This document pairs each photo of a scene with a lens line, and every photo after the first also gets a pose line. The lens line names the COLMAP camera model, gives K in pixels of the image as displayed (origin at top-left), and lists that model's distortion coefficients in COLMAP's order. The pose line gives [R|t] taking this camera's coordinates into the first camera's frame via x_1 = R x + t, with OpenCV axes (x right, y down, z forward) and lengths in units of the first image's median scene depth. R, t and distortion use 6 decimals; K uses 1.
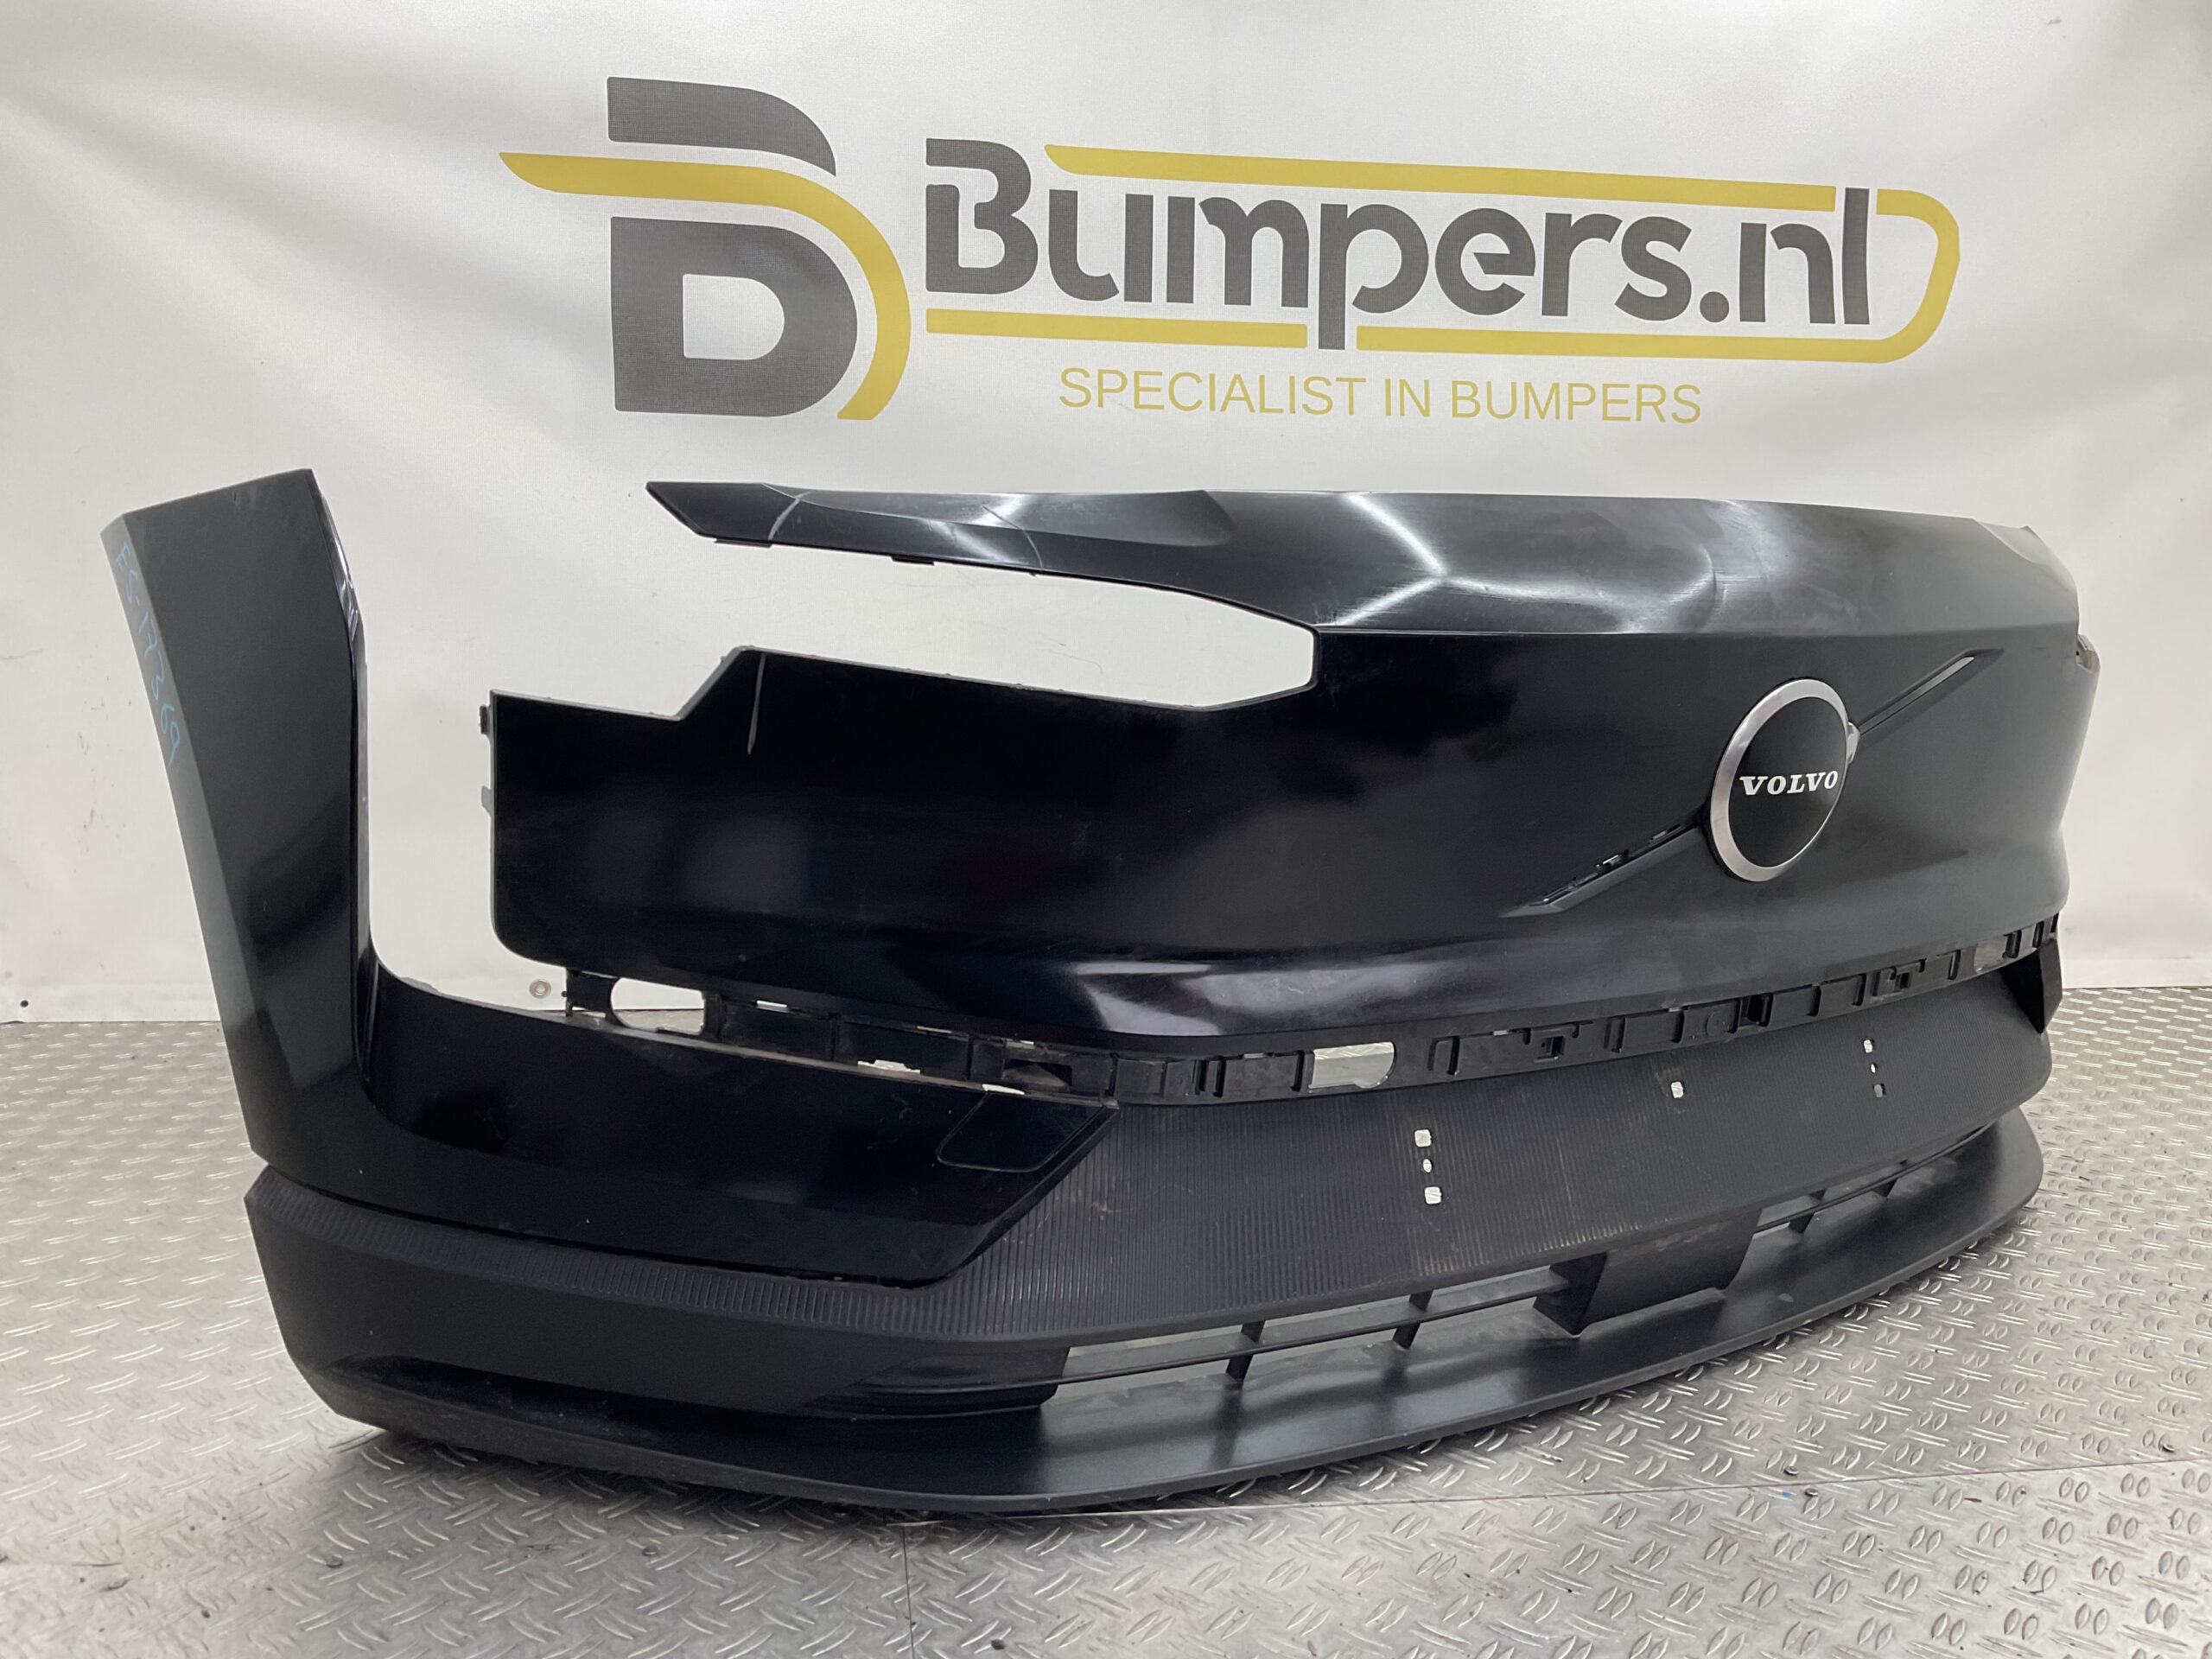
lens RADIAL K [[1818.1, 0, 1102.0], [0, 1818.1, 820.5], [0, 0, 1]] dist [0.126499, -0.243053]
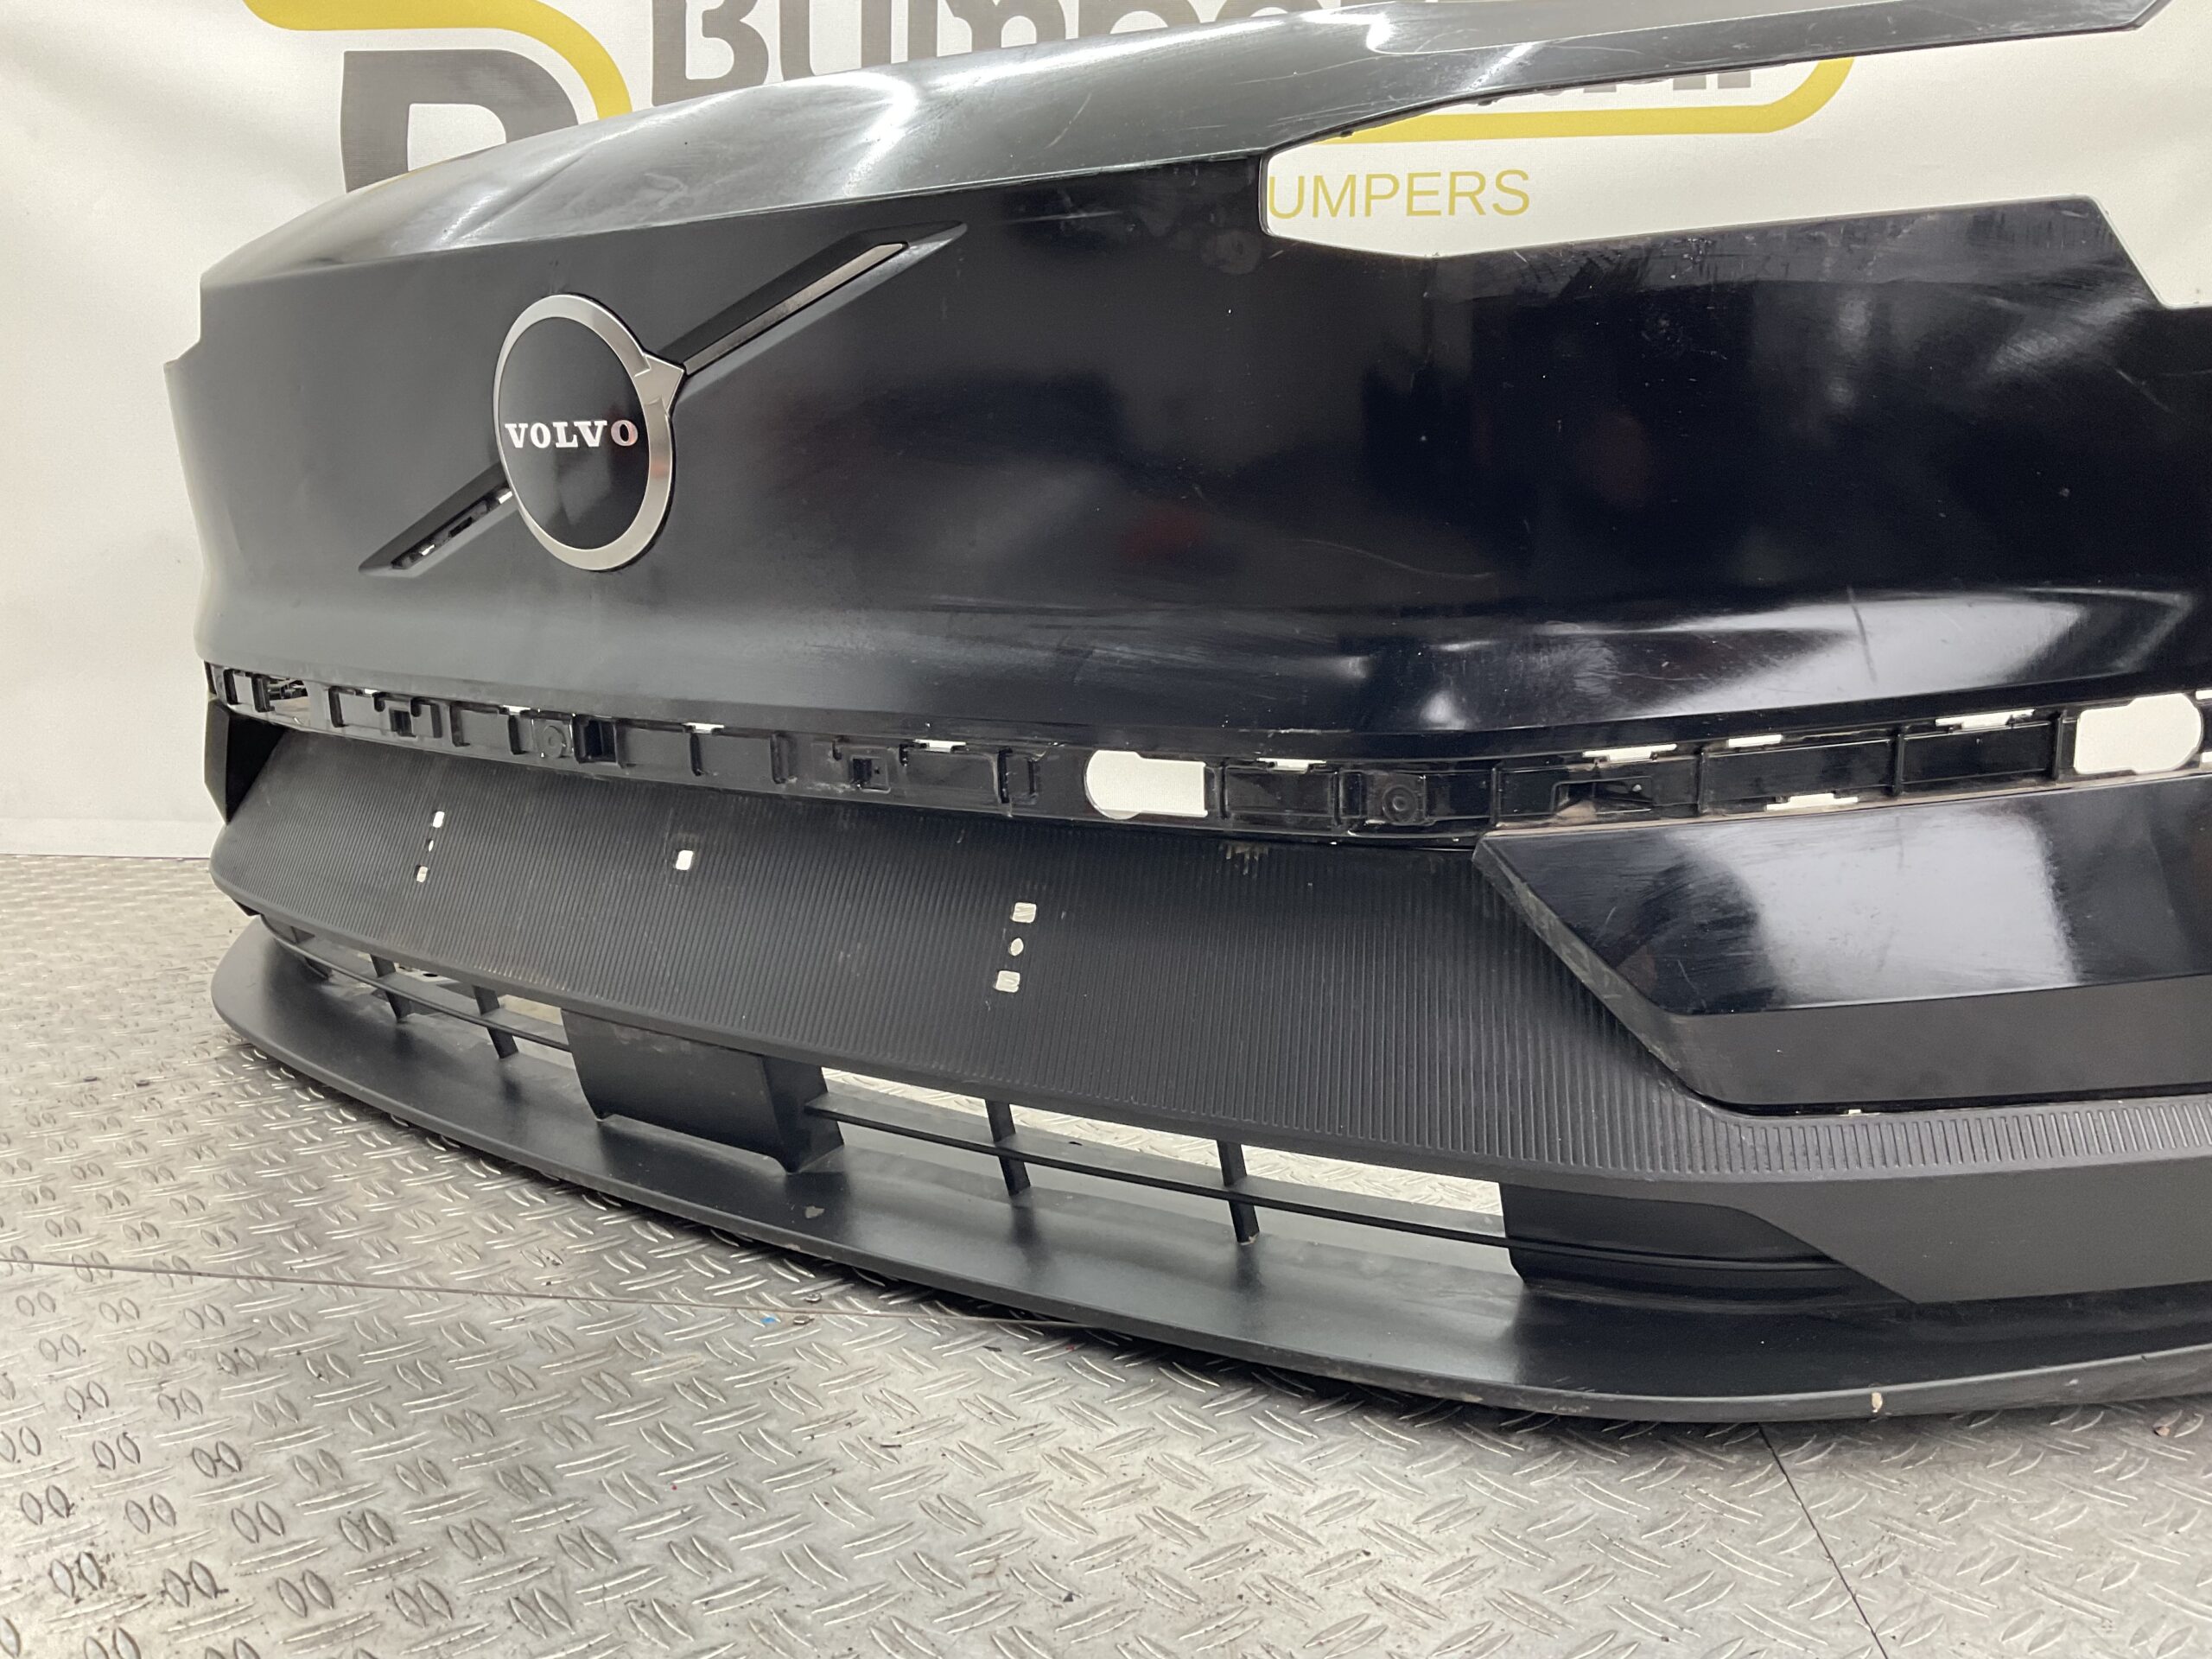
lens RADIAL K [[1818.1, 0, 1102.0], [0, 1818.1, 820.5], [0, 0, 1]] dist [0.126499, -0.243053]
pose [[0.968200, 0.024874, -0.248937, 0.362553], [-0.029488, 0.999455, -0.014820, 0.083009], [0.248432, 0.021689, 0.968406, 0.141799]]
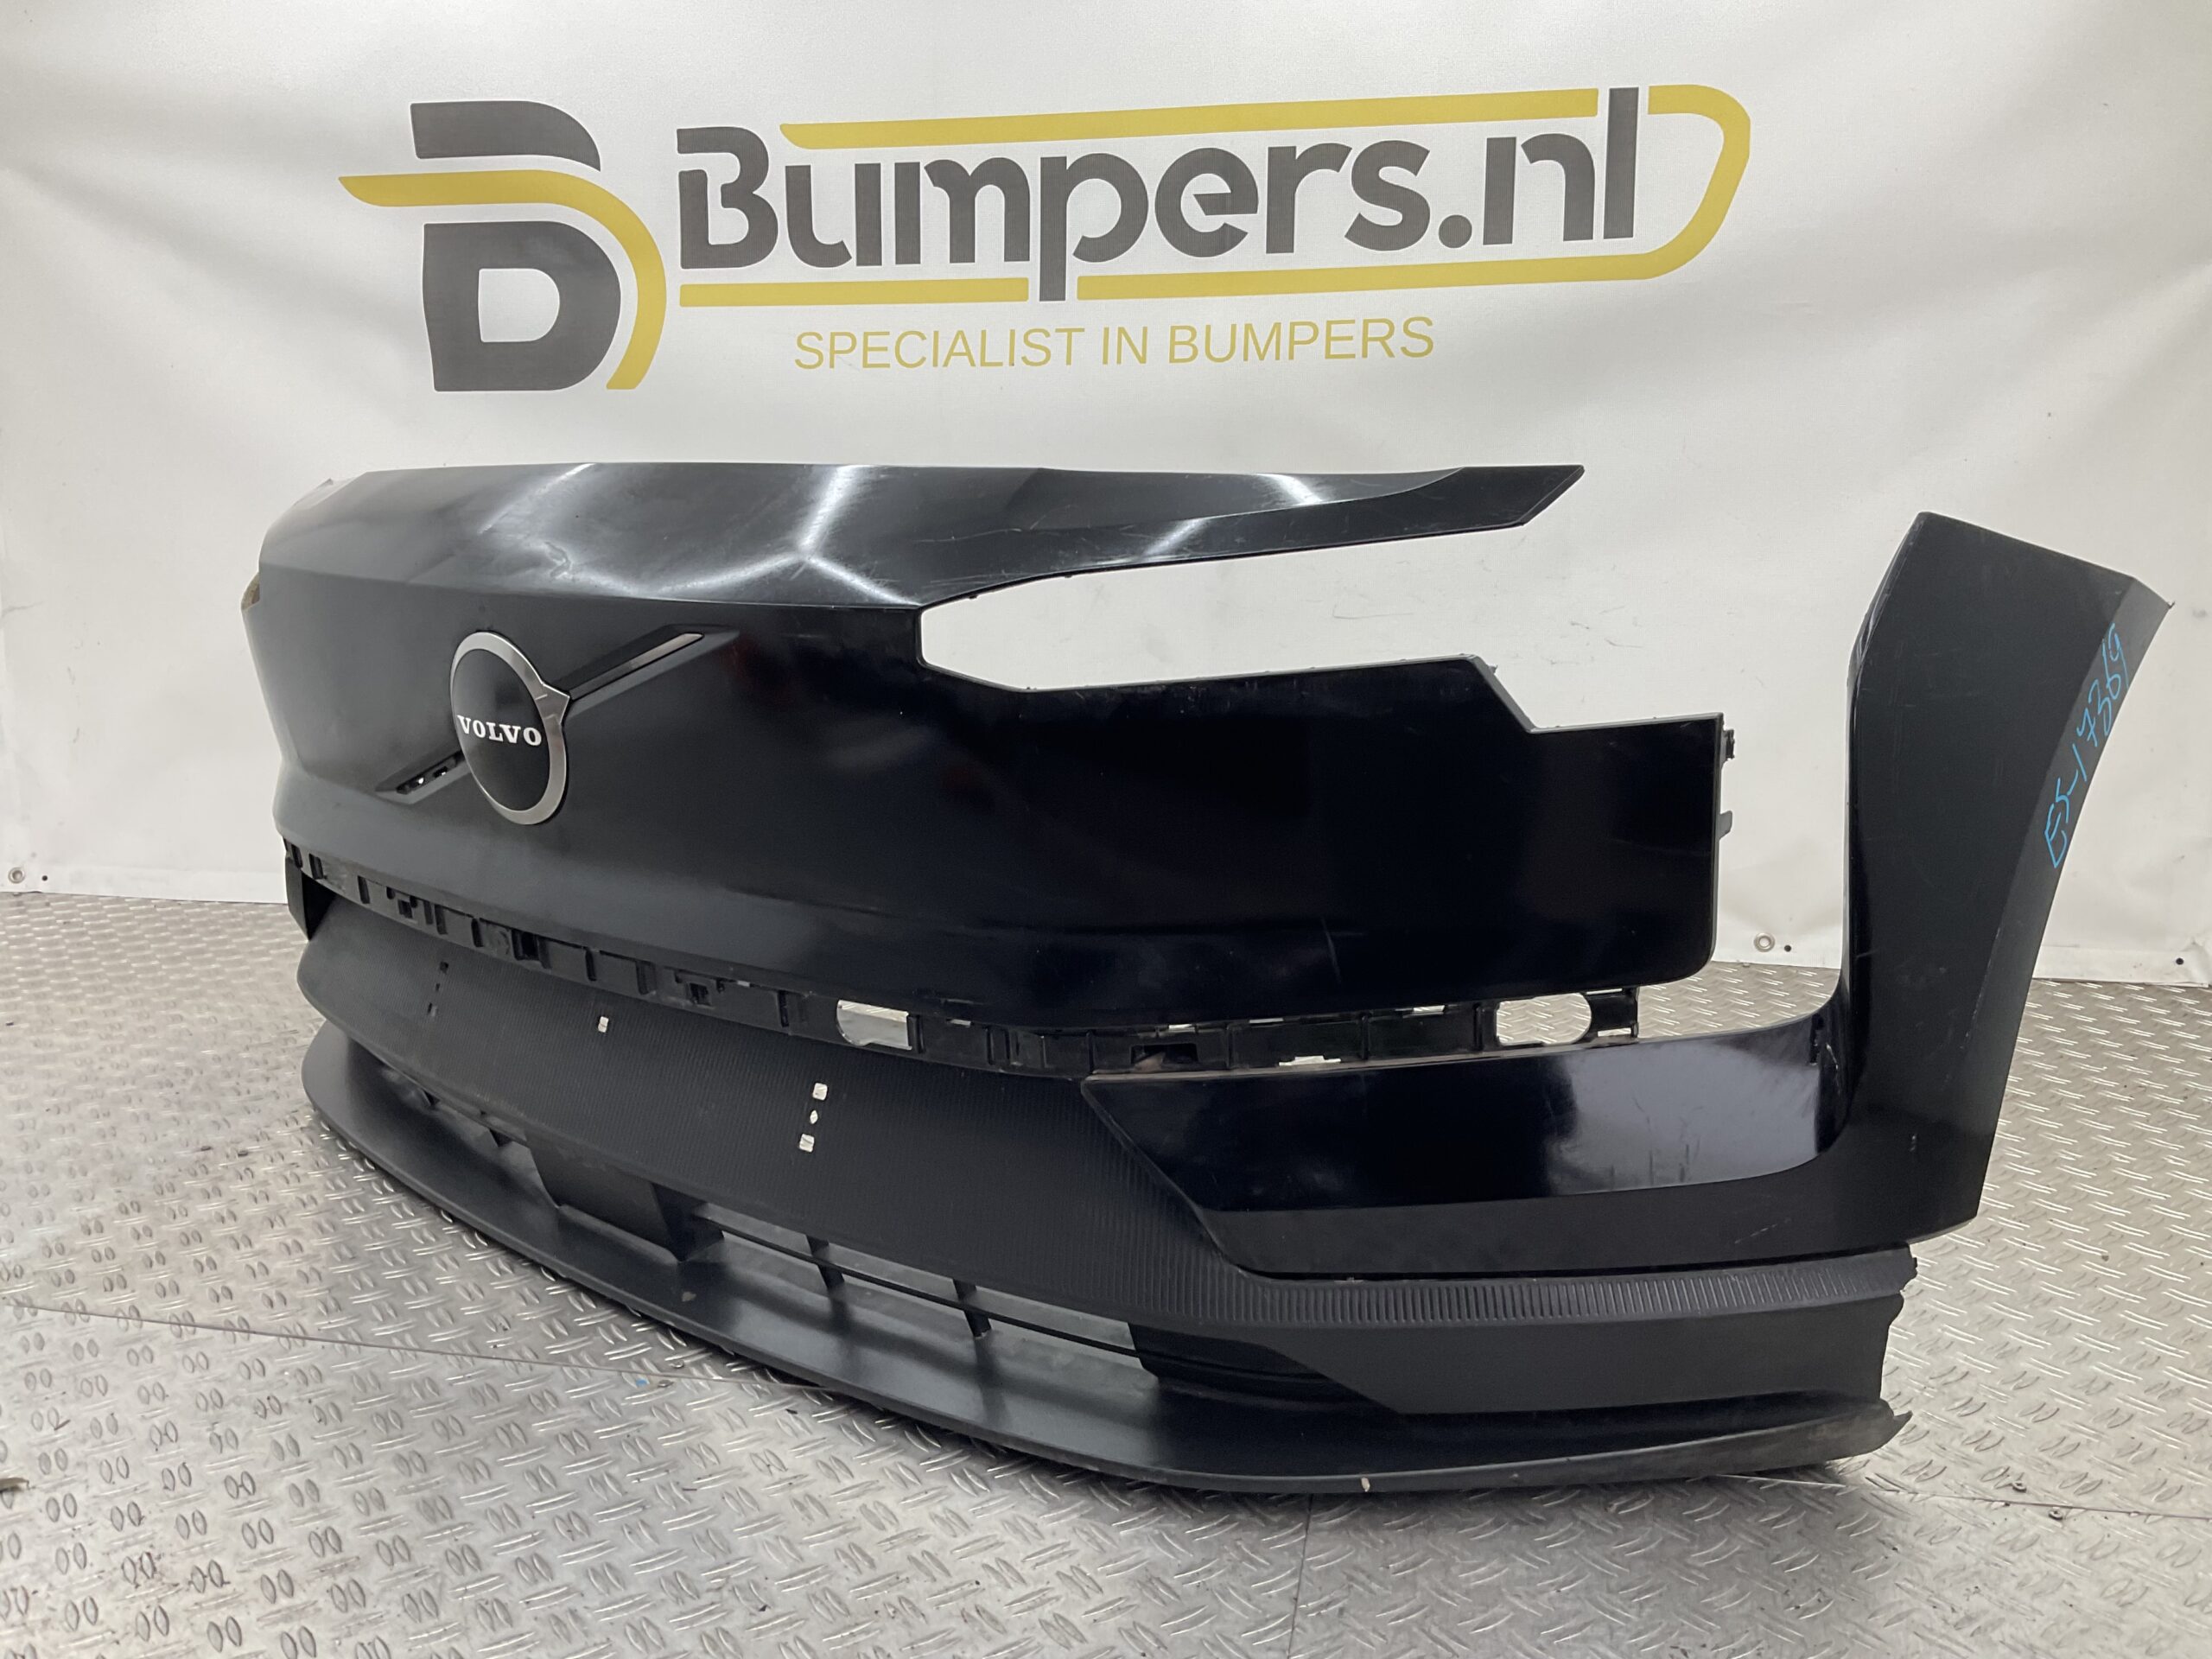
lens RADIAL K [[1818.1, 0, 1102.0], [0, 1818.1, 820.5], [0, 0, 1]] dist [0.126499, -0.243053]
pose [[0.940149, 0.036566, -0.338796, 0.508898], [-0.025921, 0.999019, 0.035894, -0.005397], [0.339776, -0.024964, 0.940175, 0.042750]]
